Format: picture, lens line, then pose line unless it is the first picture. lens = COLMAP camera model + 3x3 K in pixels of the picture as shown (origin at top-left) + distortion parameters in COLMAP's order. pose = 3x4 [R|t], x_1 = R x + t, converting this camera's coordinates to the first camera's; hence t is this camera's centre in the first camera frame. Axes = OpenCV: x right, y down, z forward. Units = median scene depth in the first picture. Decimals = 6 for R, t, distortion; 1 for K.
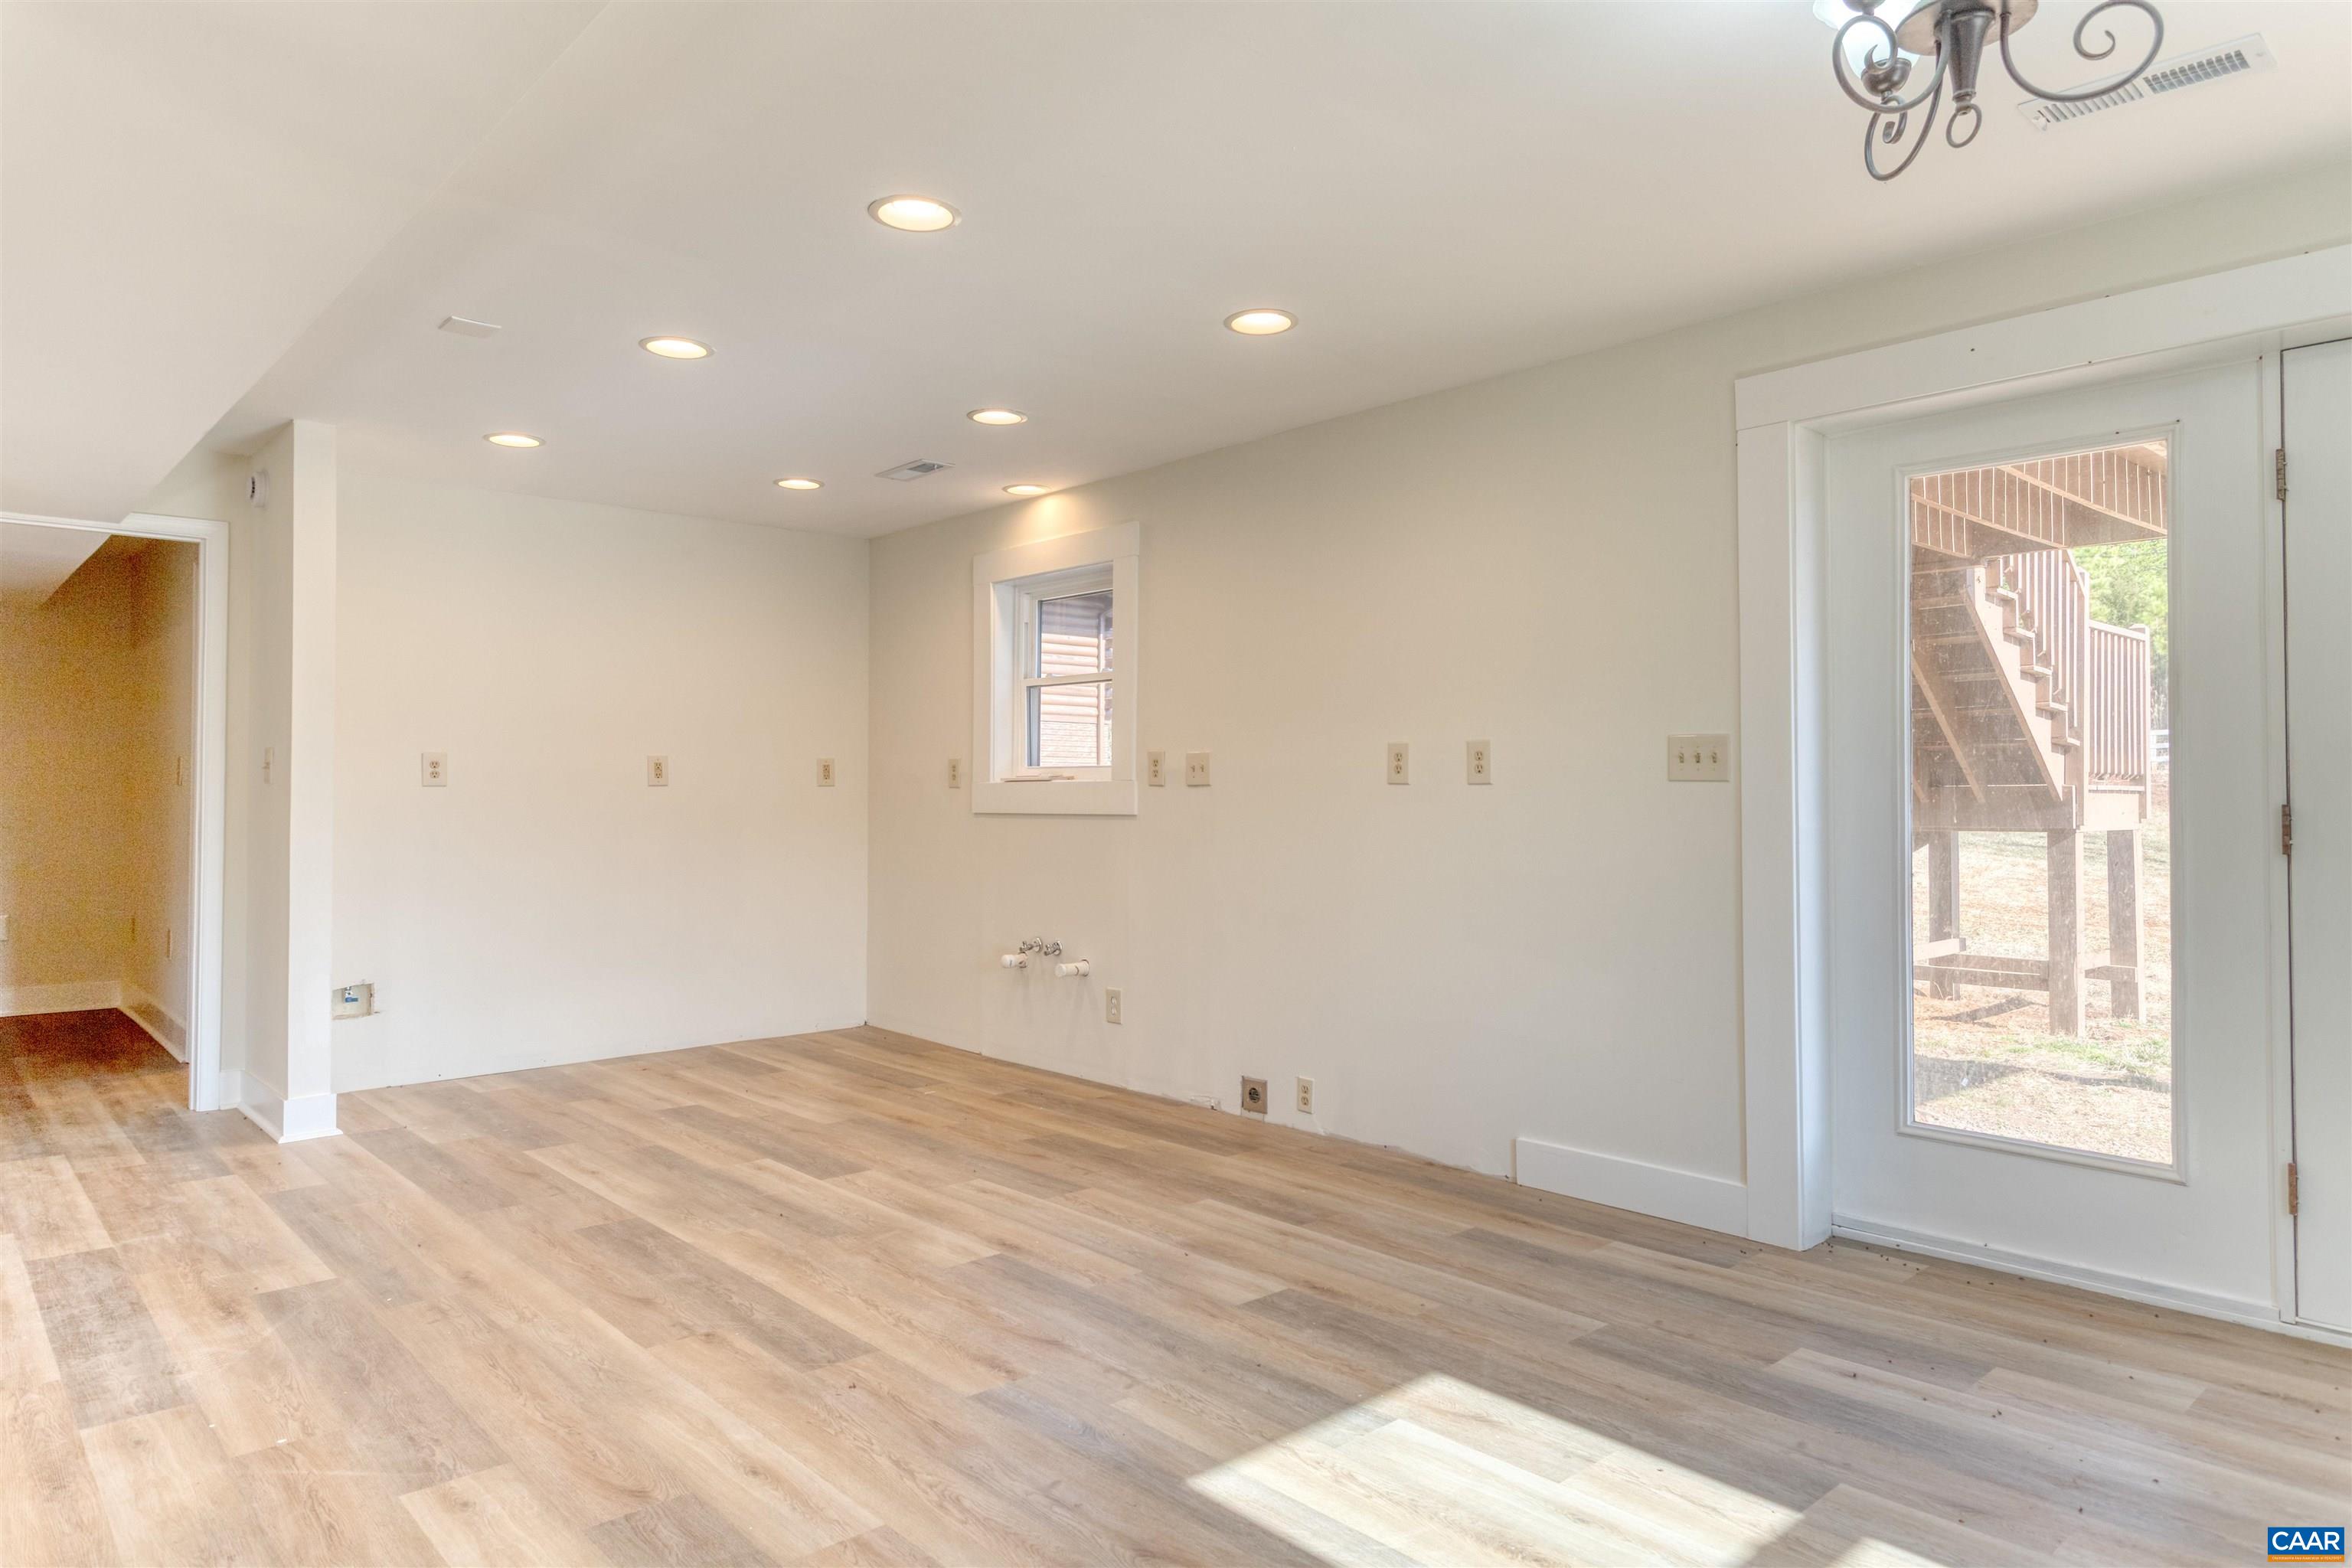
lens RADIAL K [[1439.1, 0, 1179.7], [0, 1439.1, 761.4], [0, 0, 1]] dist [0.011298, -0.001034]
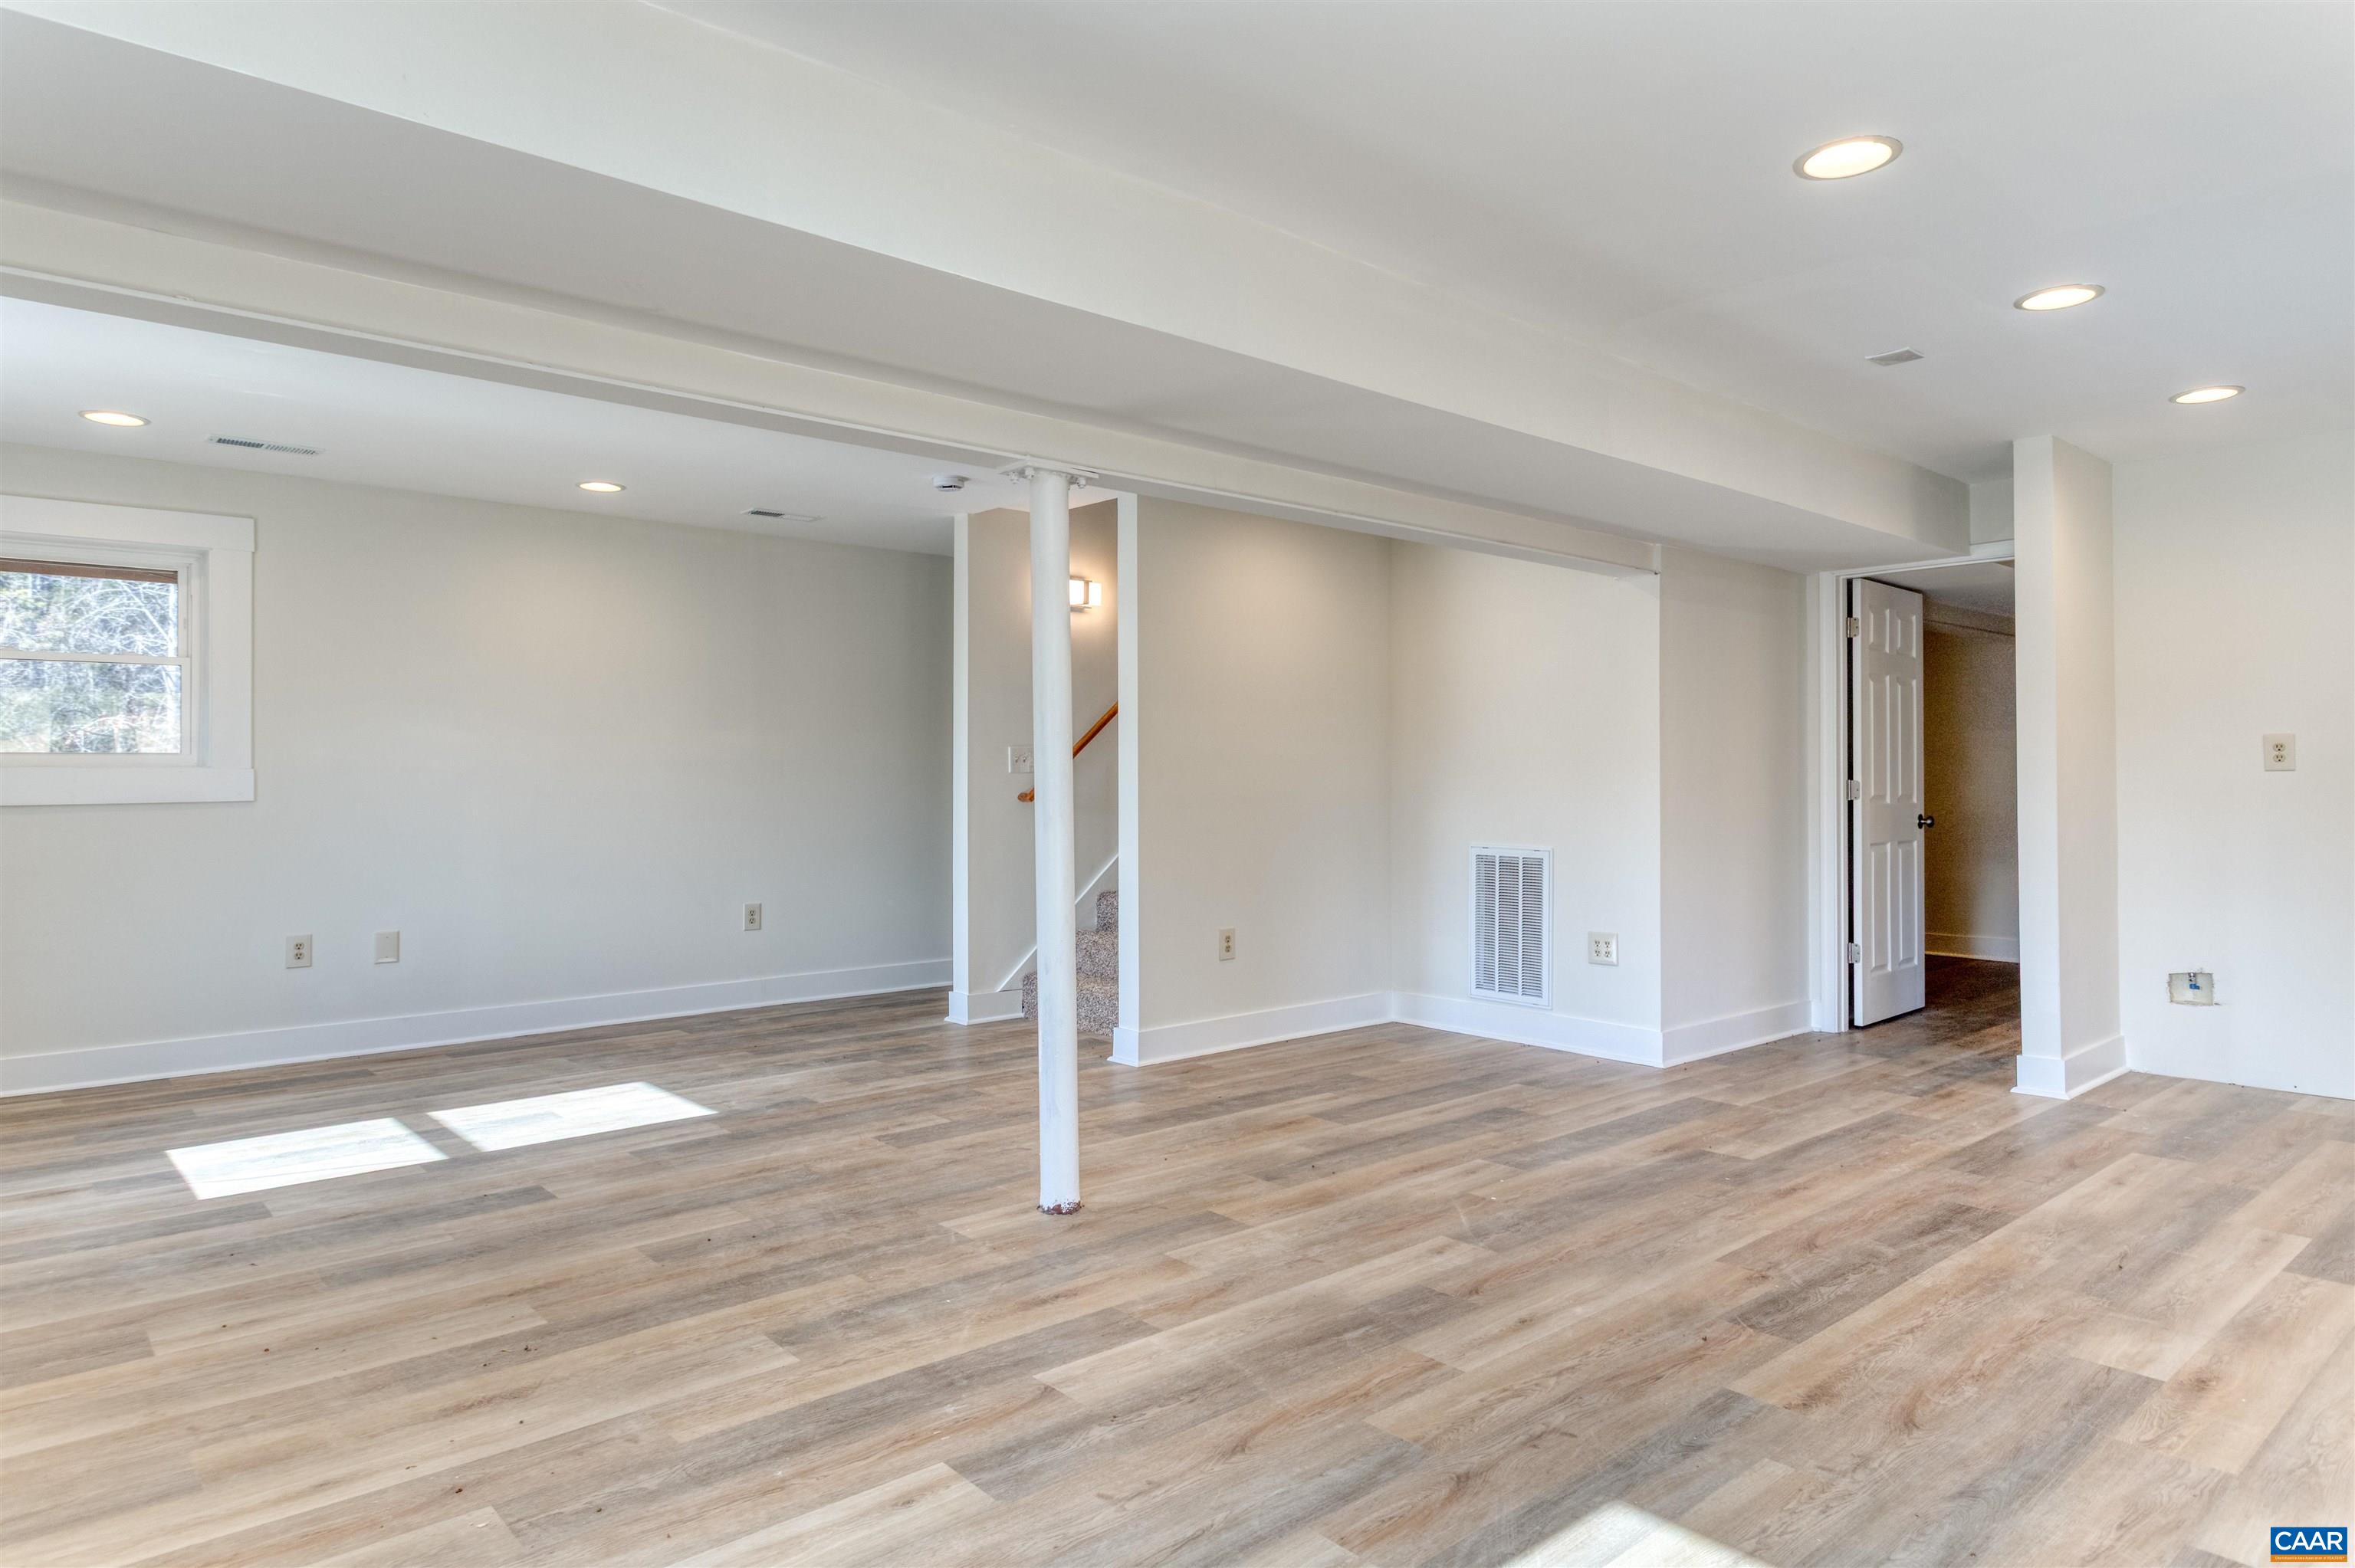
lens RADIAL K [[1400.1, 0, 1154.7], [0, 1400.1, 774.0], [0, 0, 1]] dist [0.004221, -0.000109]
pose [[-0.028249, -0.005006, -0.999588, 0.508648], [0.023897, 0.999698, -0.005682, 0.009262], [0.999315, -0.024048, -0.028121, 0.396195]]
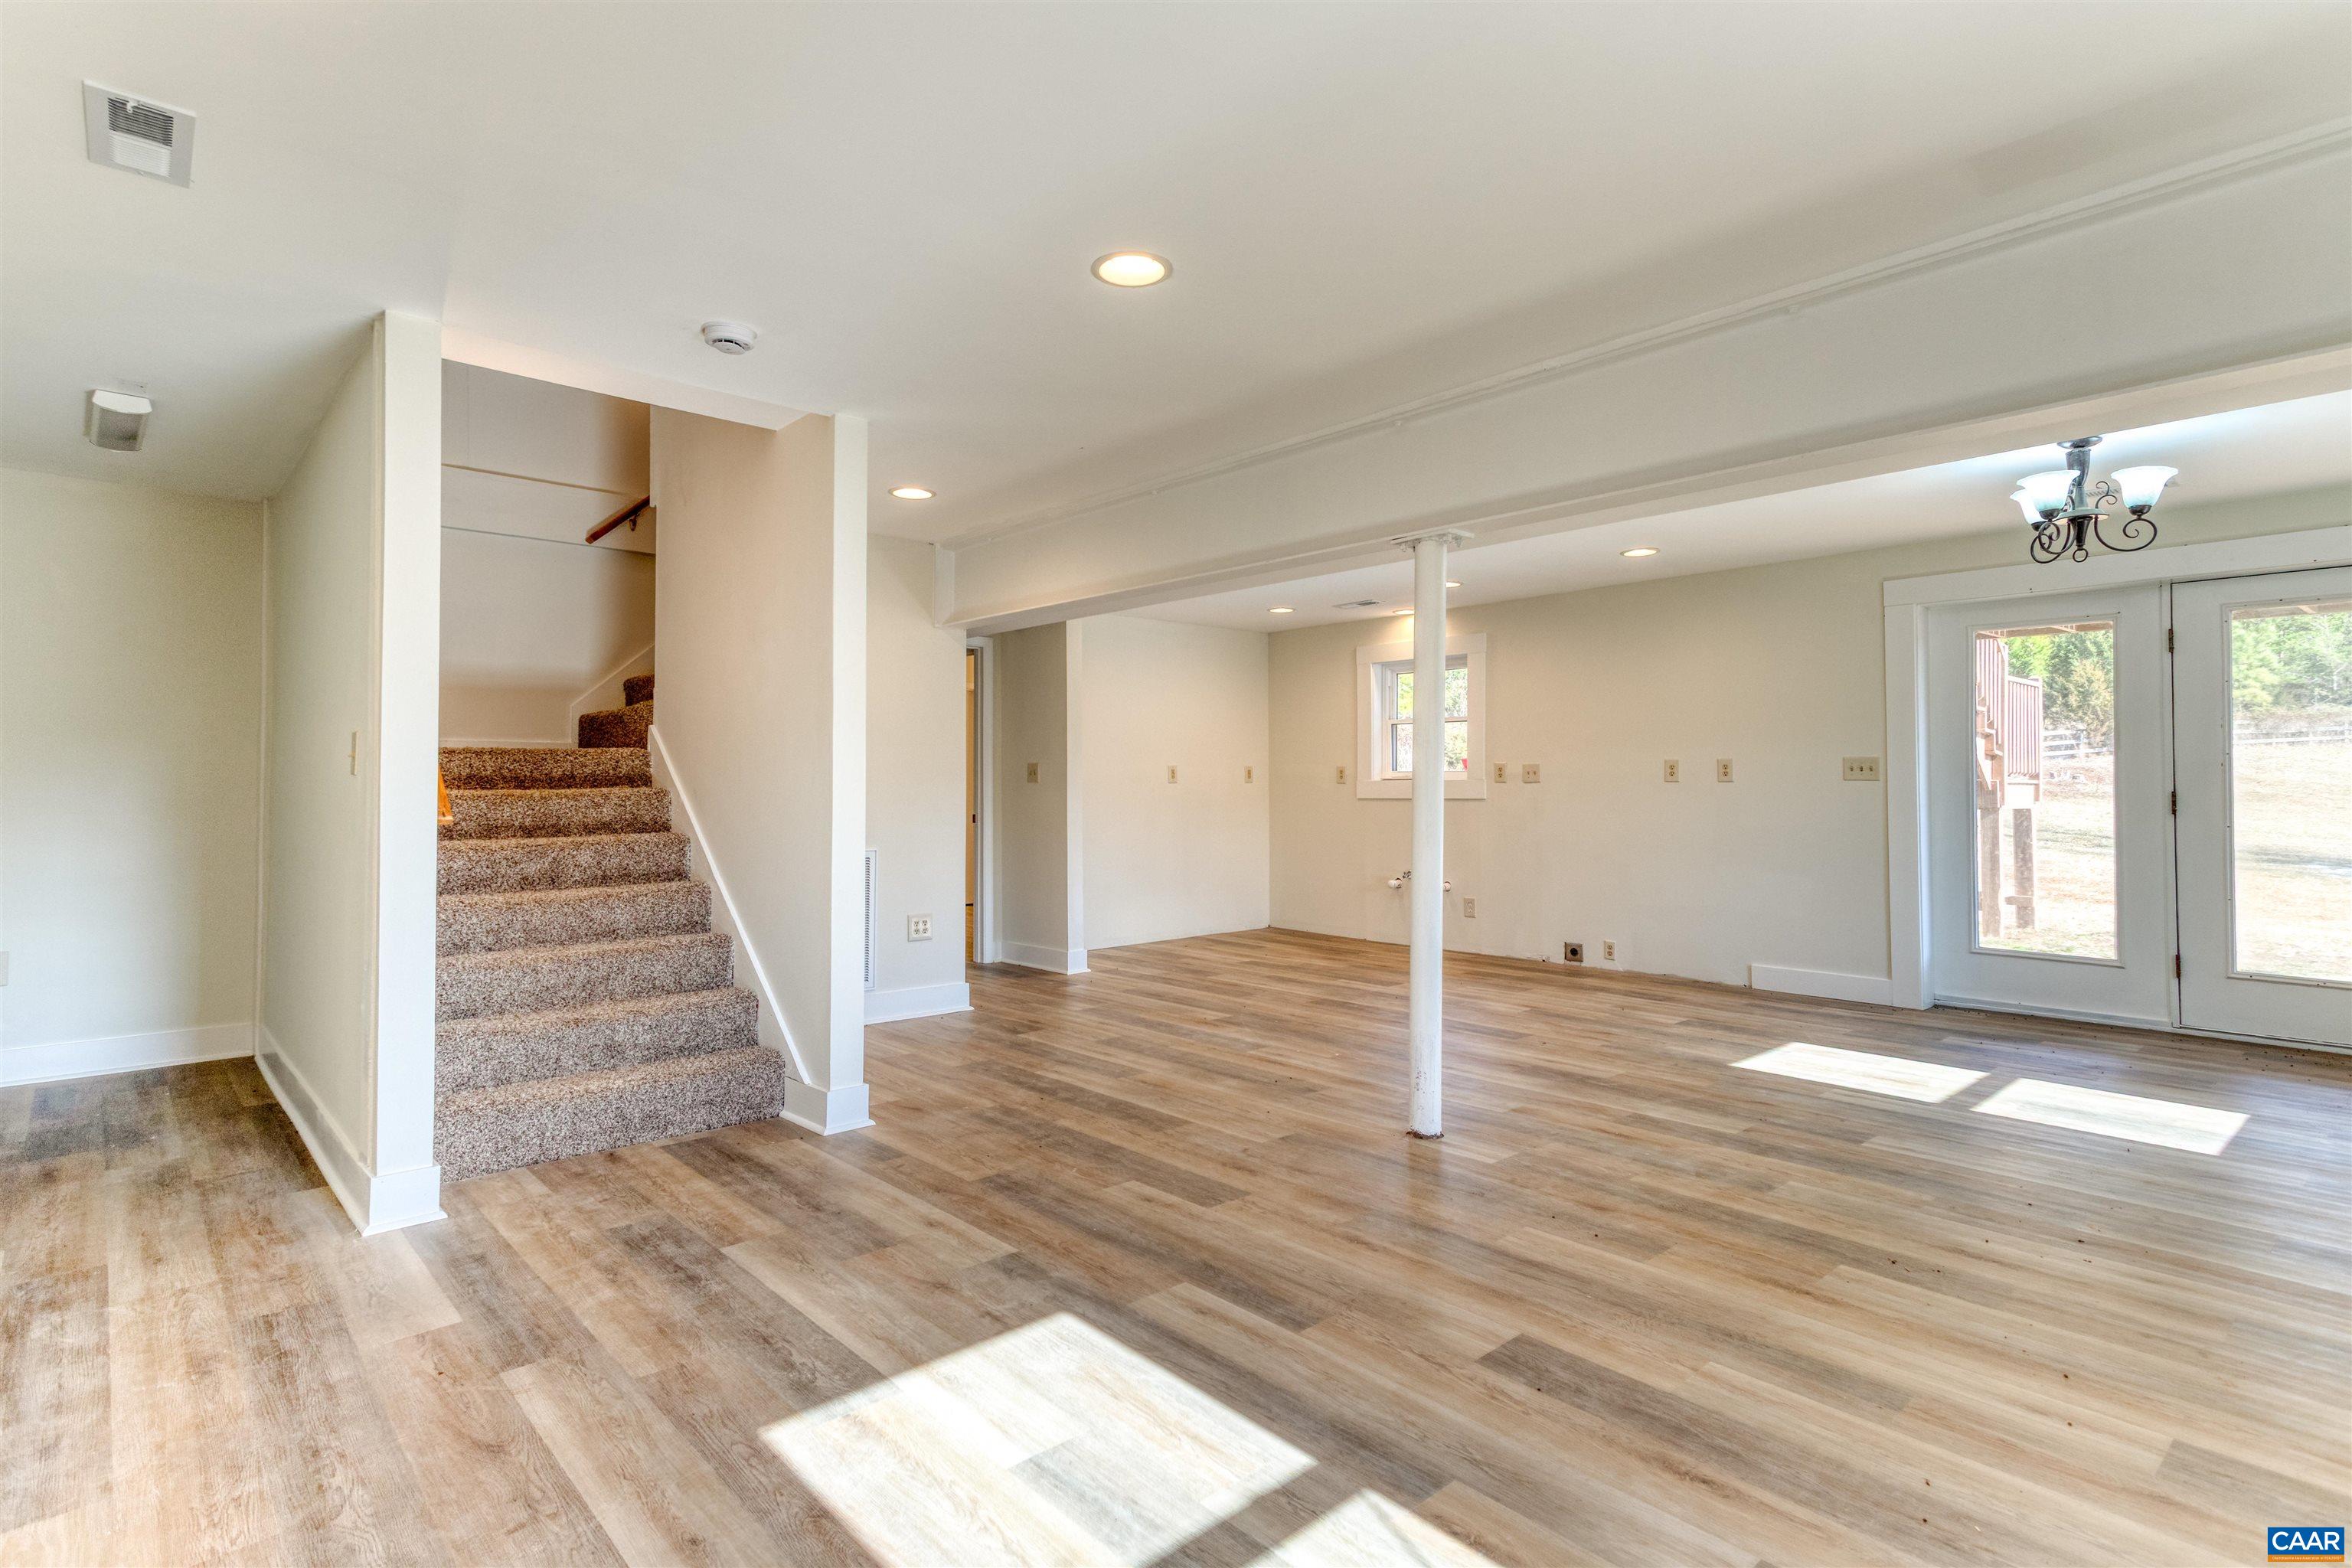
lens RADIAL K [[1185.0, 0, 1170.5], [0, 1185.0, 761.8], [0, 0, 1]] dist [0.022784, 0.010625]
pose [[0.999996, -0.002685, -0.001280, -0.512545], [0.002687, 0.999995, 0.001667, -0.014733], [0.001276, -0.001671, 0.999998, -0.567675]]
